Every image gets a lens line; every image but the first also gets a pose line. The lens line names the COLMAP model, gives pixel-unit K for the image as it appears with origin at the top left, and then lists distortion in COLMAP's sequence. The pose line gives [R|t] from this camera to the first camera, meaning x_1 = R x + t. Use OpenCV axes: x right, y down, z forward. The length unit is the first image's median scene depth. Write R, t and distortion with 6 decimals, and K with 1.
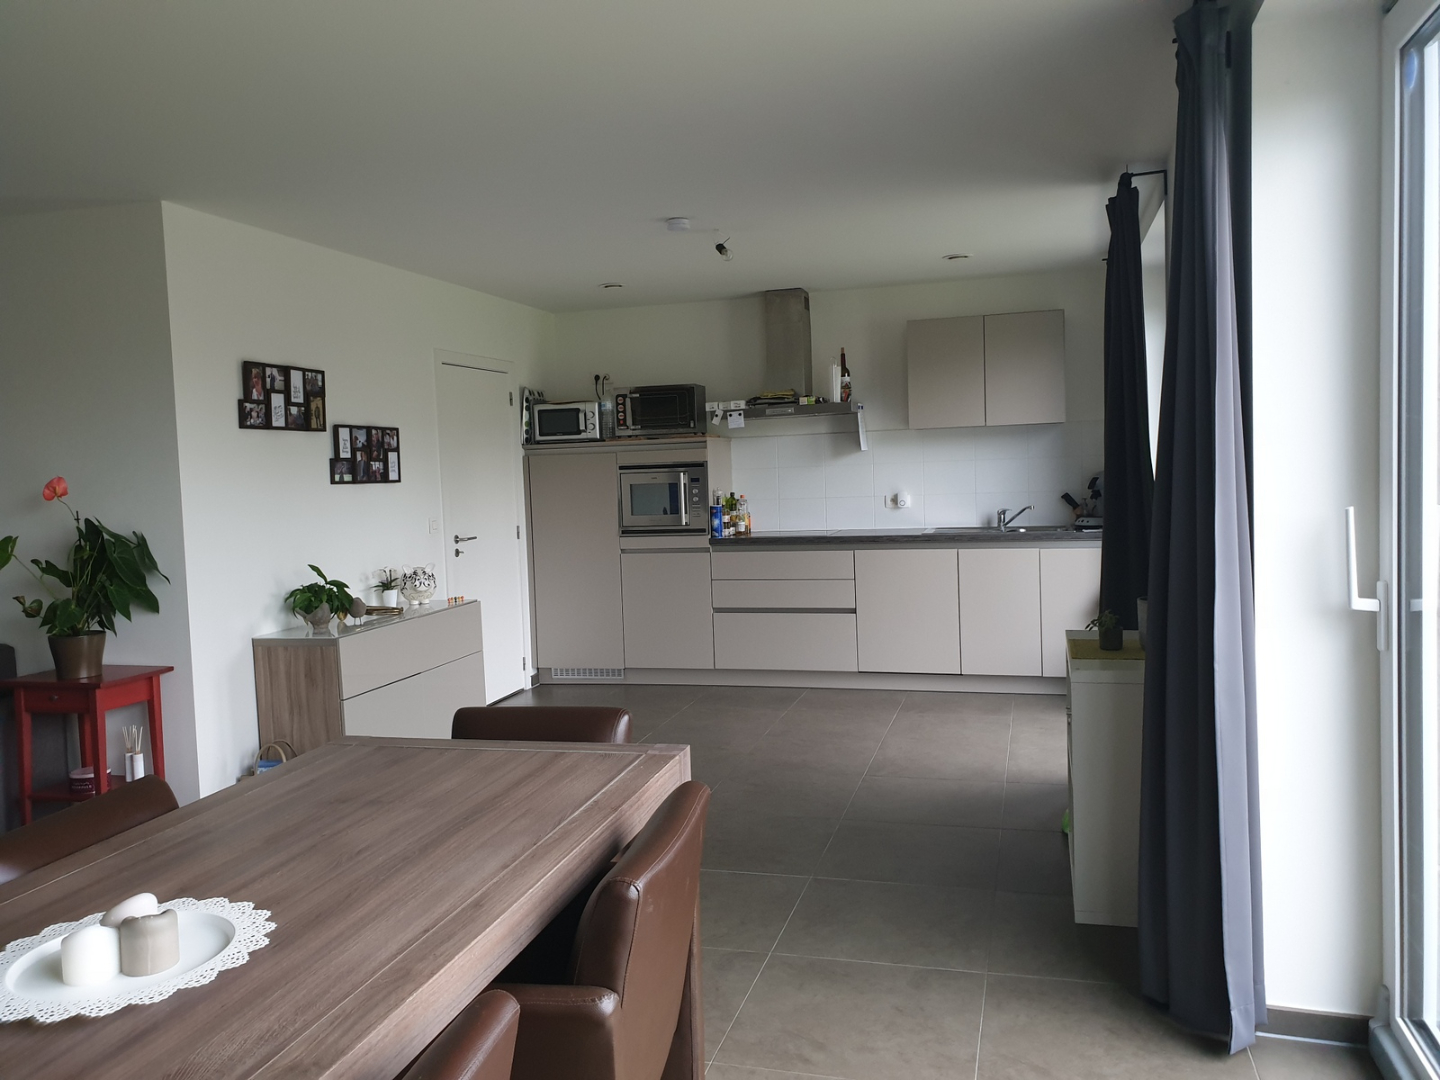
lens RADIAL K [[1131.6, 0, 730.2], [0, 1131.6, 536.4], [0, 0, 1]] dist [0.068763, -0.081812]
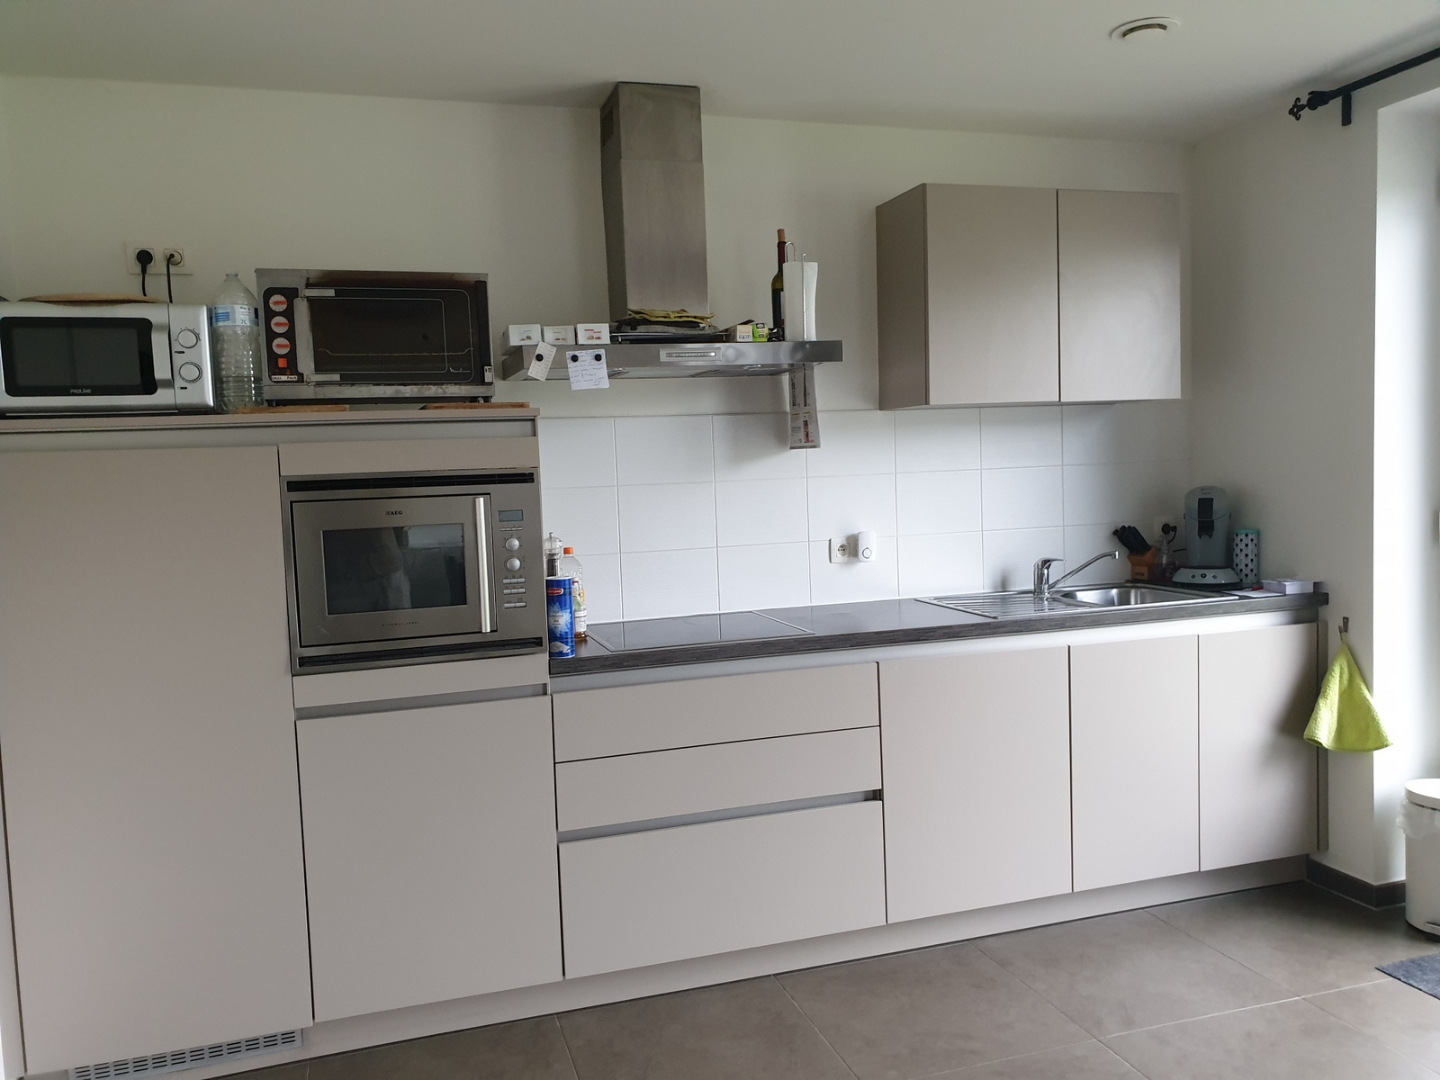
lens RADIAL K [[1131.6, 0, 726.9], [0, 1131.6, 539.8], [0, 0, 1]] dist [0.068763, -0.081812]
pose [[0.840886, -0.031328, 0.540305, -0.178134], [0.043369, 0.999013, -0.009572, -0.033740], [-0.539472, 0.031481, 0.841415, 0.613761]]
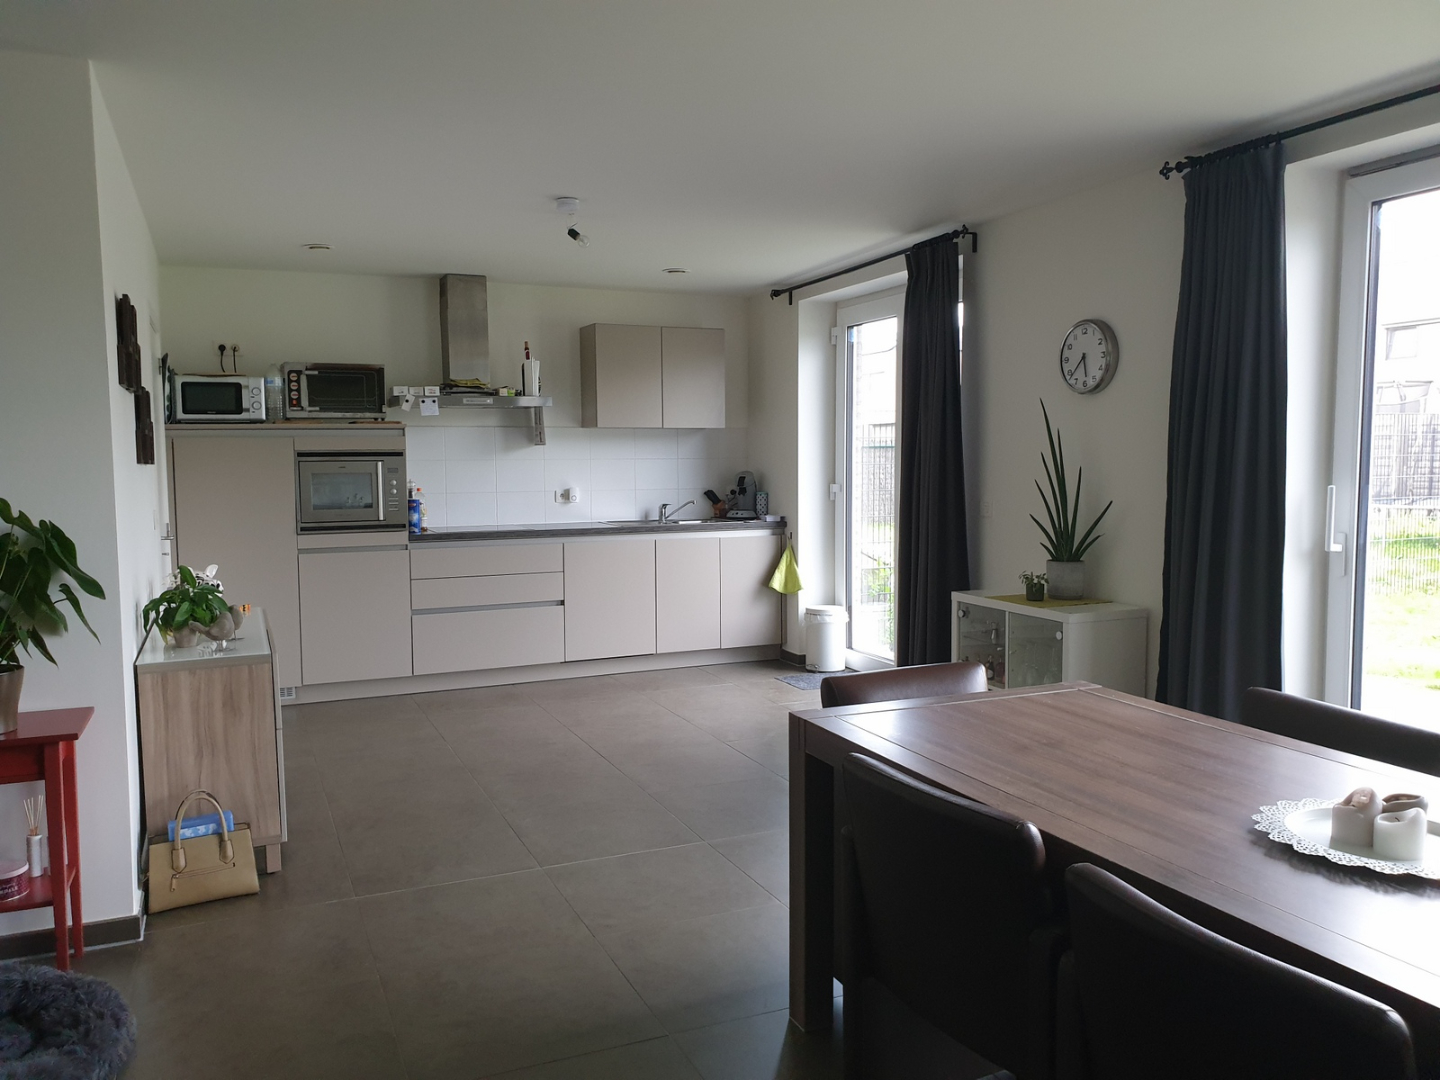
lens RADIAL K [[1131.6, 0, 723.6], [0, 1131.6, 539.3], [0, 0, 1]] dist [0.068763, -0.081812]
pose [[0.776127, -0.017177, 0.630342, -0.396477], [0.020992, 0.999779, 0.001398, 0.009981], [-0.630227, 0.012147, 0.776316, 0.115015]]
